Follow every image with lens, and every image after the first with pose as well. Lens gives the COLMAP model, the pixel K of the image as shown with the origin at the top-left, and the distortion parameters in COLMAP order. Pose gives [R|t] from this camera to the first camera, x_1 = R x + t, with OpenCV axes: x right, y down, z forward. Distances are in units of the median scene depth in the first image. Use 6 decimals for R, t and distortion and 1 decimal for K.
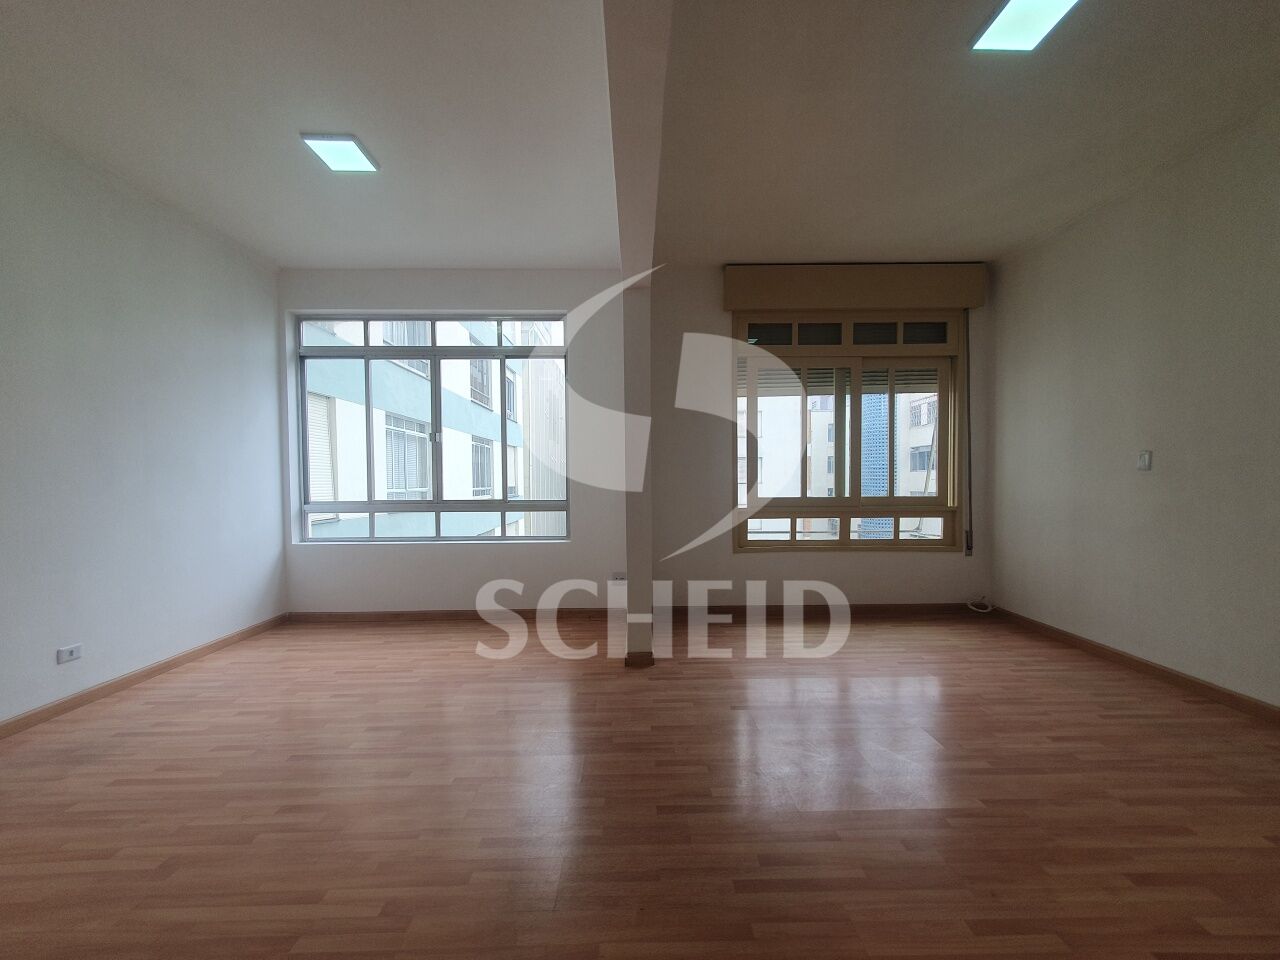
lens RADIAL K [[504.6, 0, 636.6], [0, 504.6, 492.2], [0, 0, 1]] dist [0.003843, 0.000412]
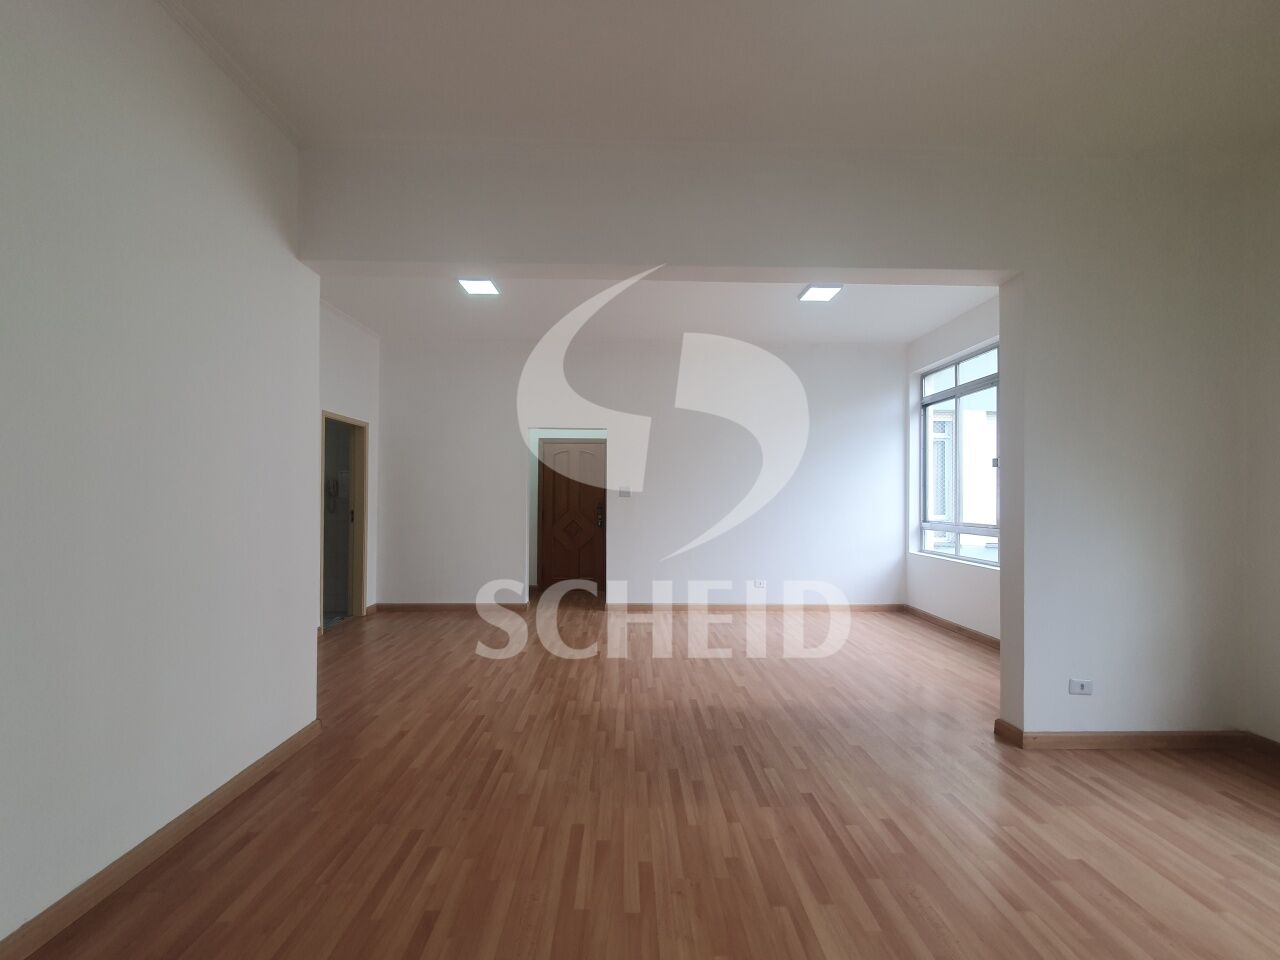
lens RADIAL K [[504.6, 0, 640.7], [0, 504.6, 490.8], [0, 0, 1]] dist [0.003843, 0.000412]
pose [[0.014376, -0.008341, -0.999862, 0.595170], [-0.035624, 0.999326, -0.008849, -0.018473], [0.999262, 0.035747, 0.014069, 0.283317]]
